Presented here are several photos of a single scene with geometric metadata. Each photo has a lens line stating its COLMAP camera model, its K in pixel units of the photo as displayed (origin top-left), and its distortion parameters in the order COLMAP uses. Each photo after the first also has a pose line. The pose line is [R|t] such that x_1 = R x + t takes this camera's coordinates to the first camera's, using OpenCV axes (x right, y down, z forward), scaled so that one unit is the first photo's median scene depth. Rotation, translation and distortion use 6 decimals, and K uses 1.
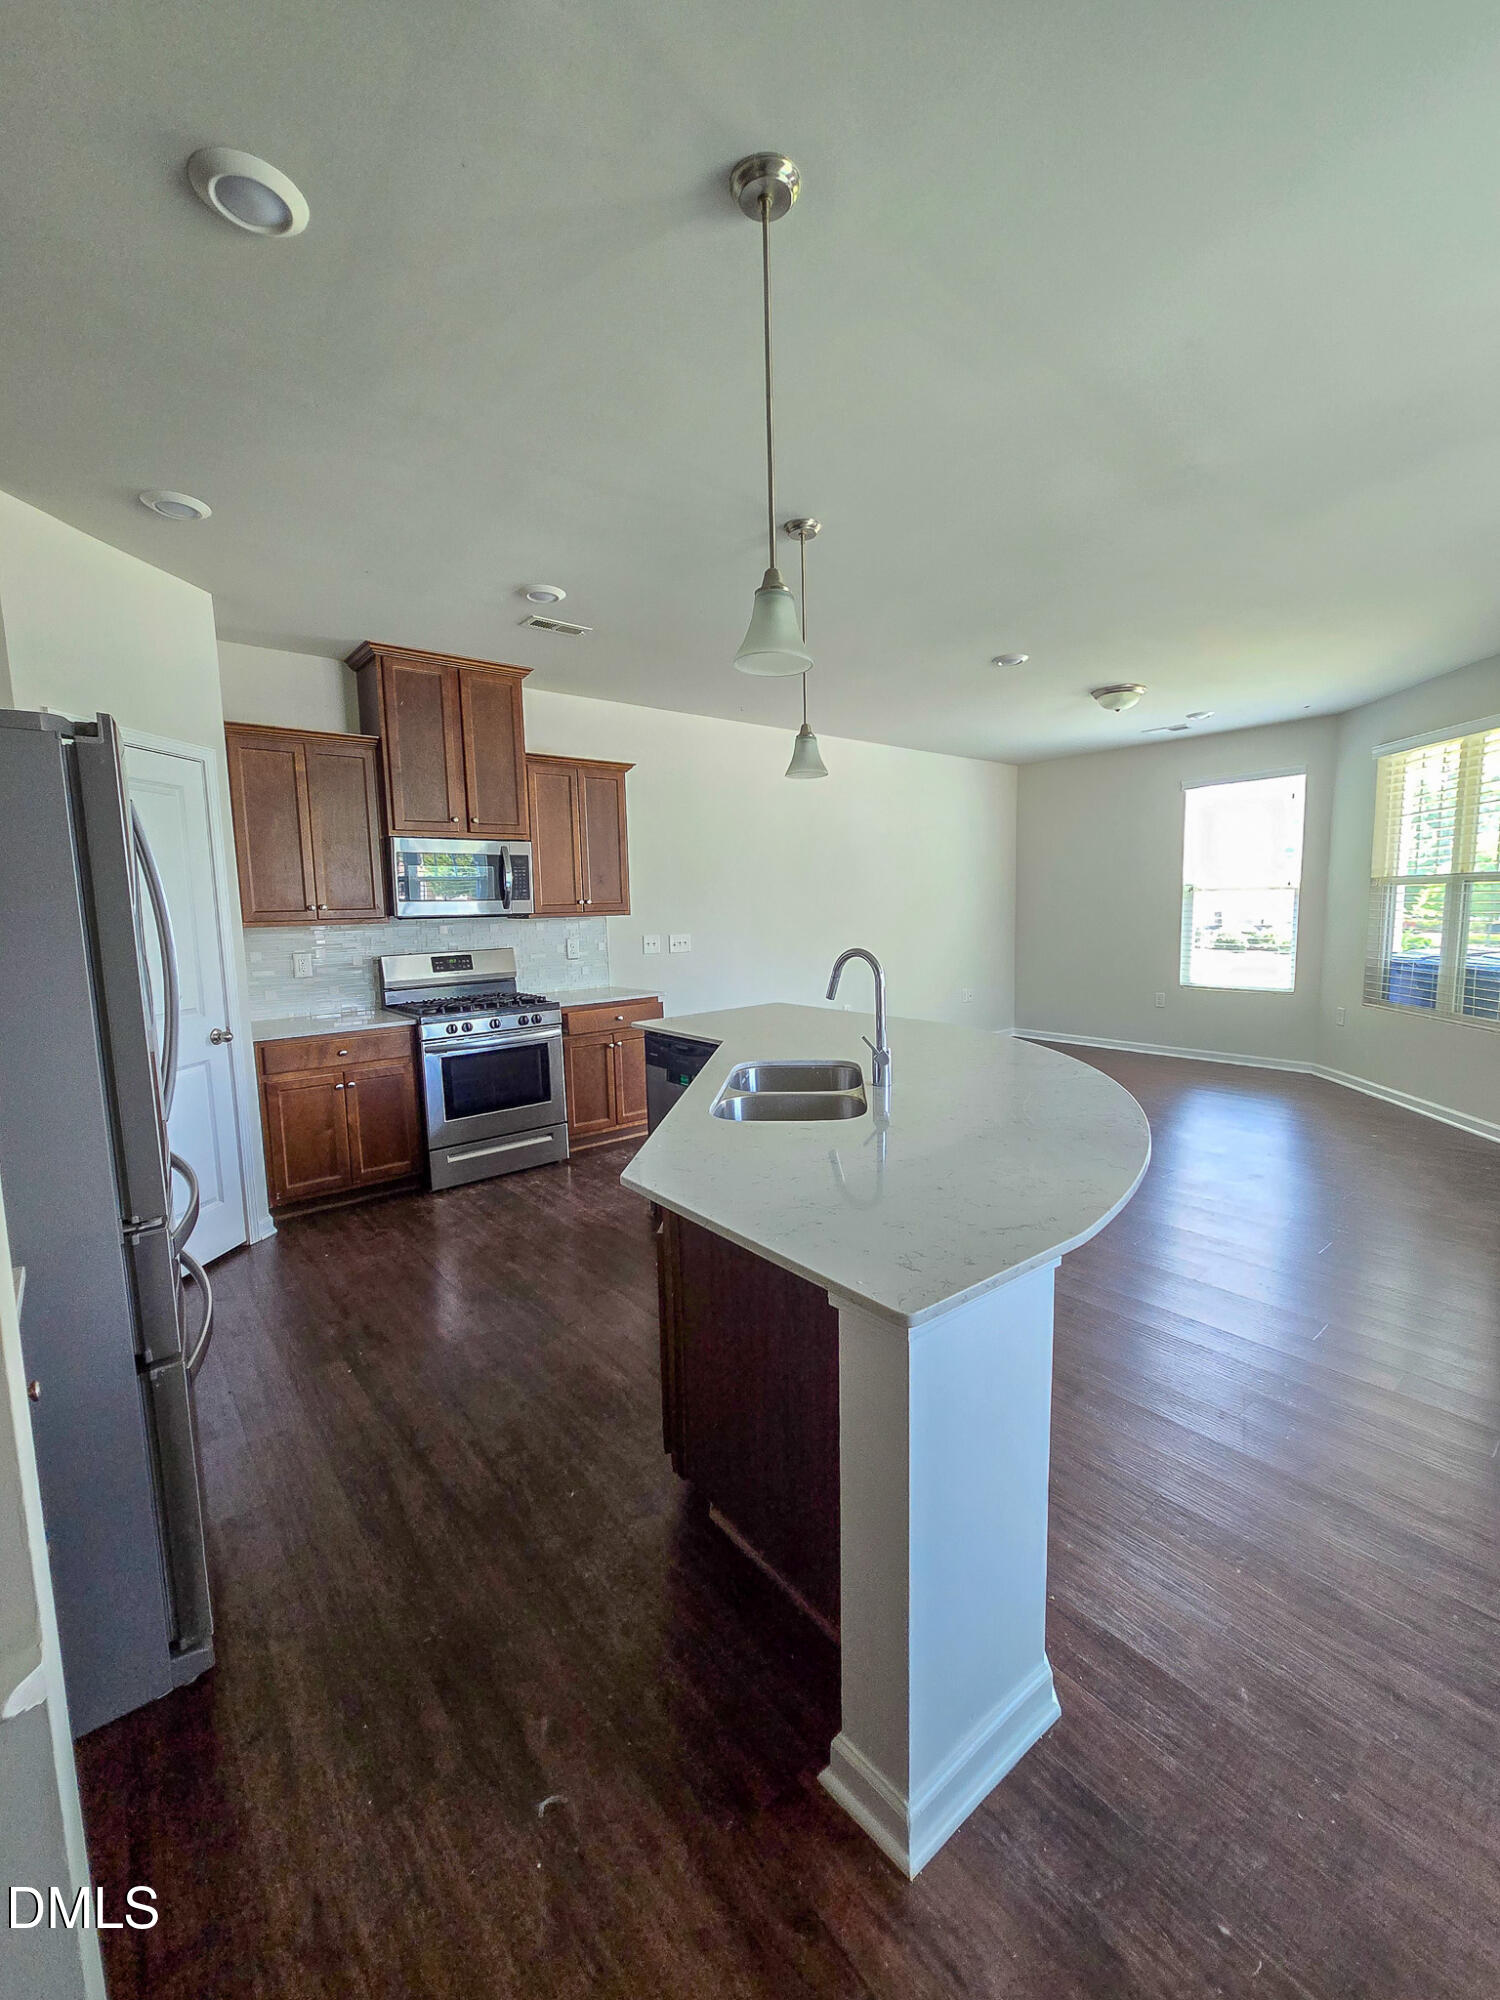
lens RADIAL K [[820.0, 0, 754.5], [0, 820.0, 981.3], [0, 0, 1]] dist [0.000670, -0.000919]
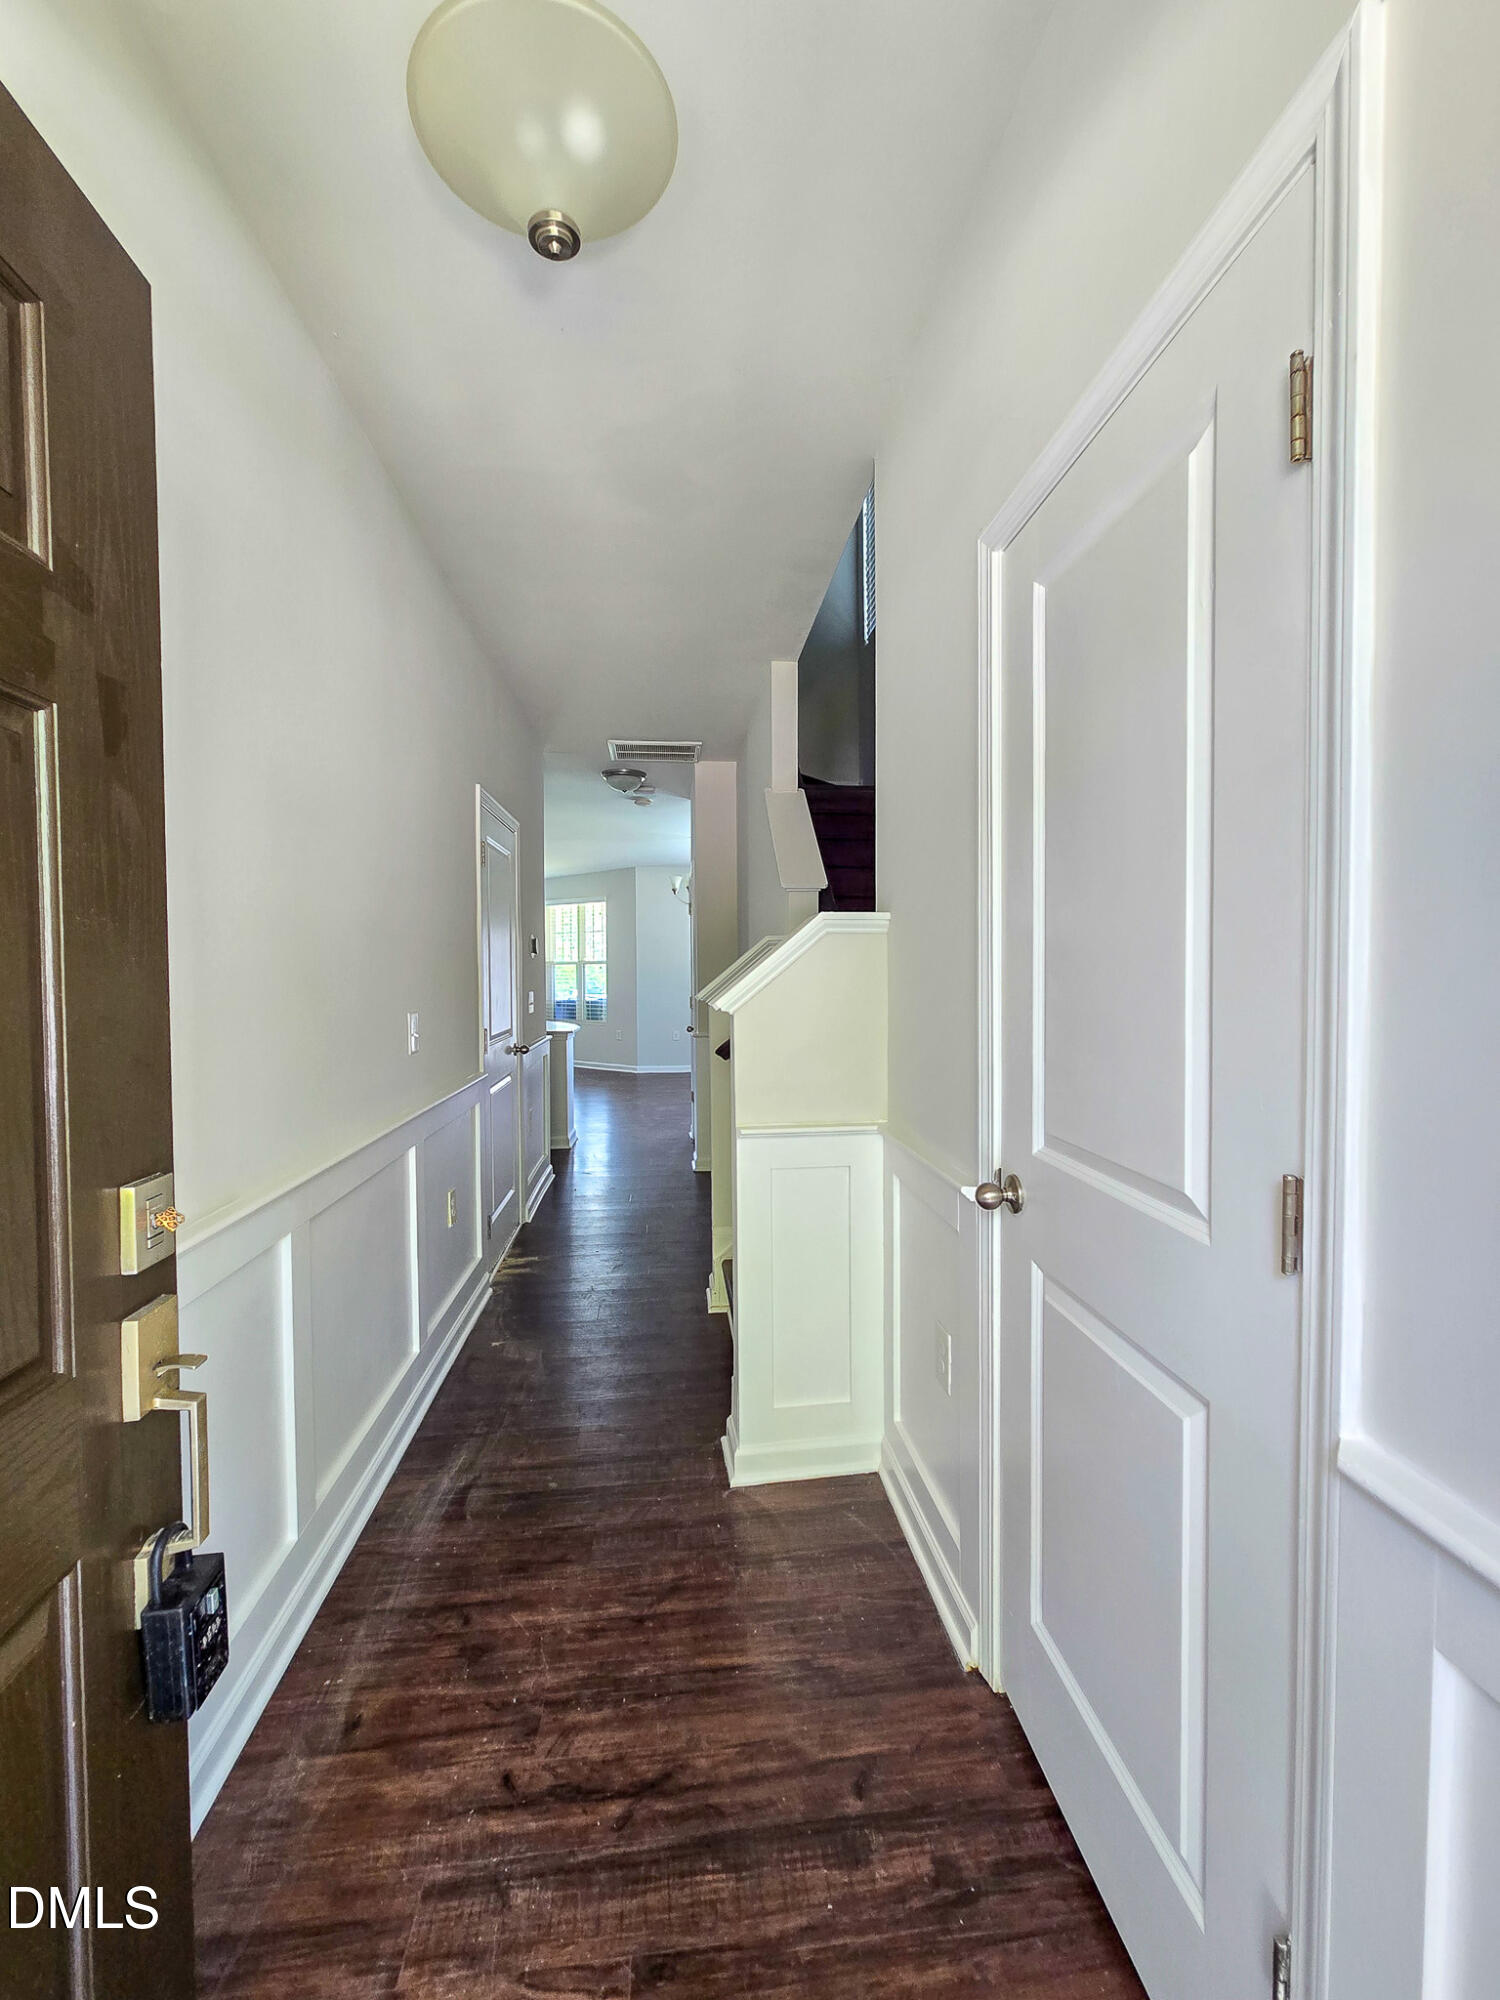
lens RADIAL K [[820.0, 0, 761.4], [0, 820.0, 998.9], [0, 0, 1]] dist [0.000670, -0.000919]
pose [[0.545352, -0.007350, 0.838175, -0.979330], [0.083770, 0.995433, -0.045775, 0.150632], [-0.834011, 0.095178, 0.543477, -0.824207]]
